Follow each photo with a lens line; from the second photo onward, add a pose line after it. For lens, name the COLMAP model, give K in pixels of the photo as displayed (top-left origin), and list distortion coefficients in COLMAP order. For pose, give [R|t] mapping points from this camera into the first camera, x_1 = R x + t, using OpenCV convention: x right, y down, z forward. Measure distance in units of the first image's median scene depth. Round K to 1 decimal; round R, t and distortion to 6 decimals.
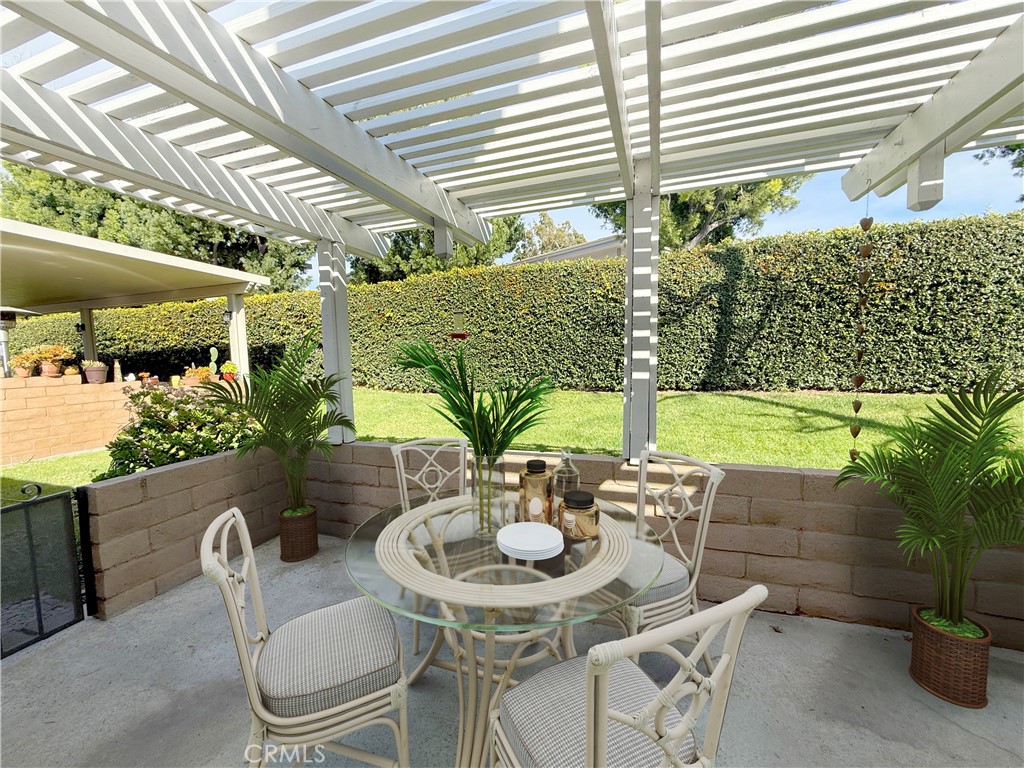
lens RADIAL K [[403.4, 0, 511.8], [0, 403.4, 384.5], [0, 0, 1]] dist [0.000130, -0.000152]
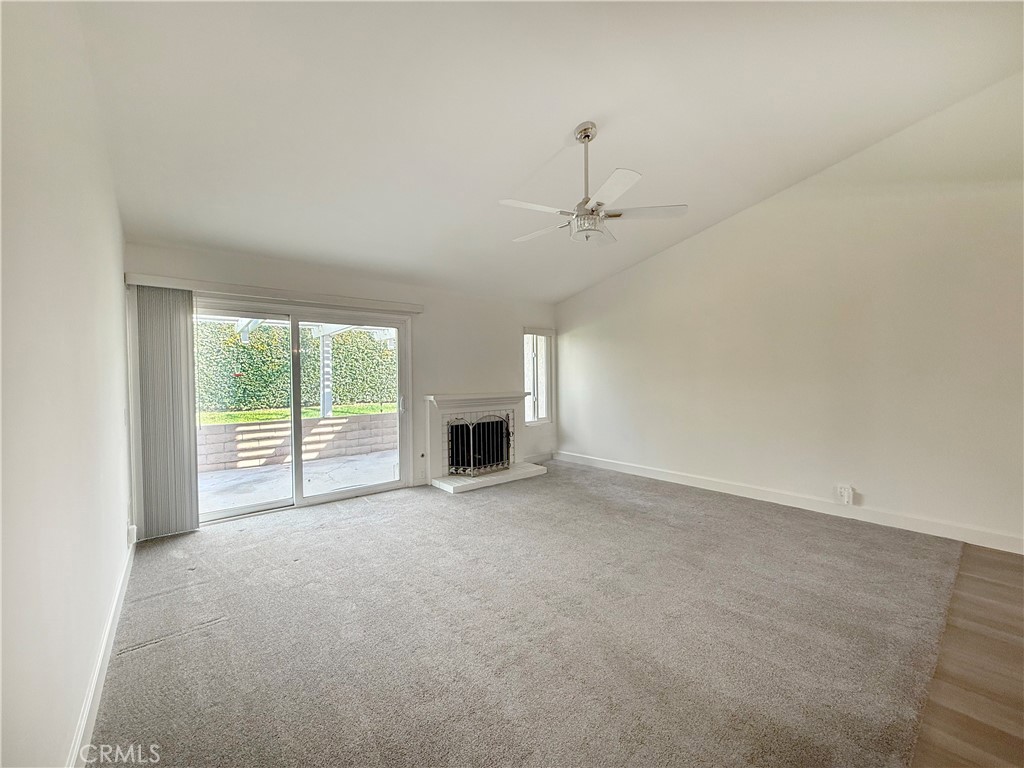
lens RADIAL K [[403.4, 0, 511.4], [0, 403.4, 382.6], [0, 0, 1]] dist [0.000130, -0.000152]
pose [[0.520225, 0.002640, 0.854025, -0.525217], [0.057632, 0.997607, -0.038190, 0.031559], [-0.852082, 0.069087, 0.518828, -0.613137]]
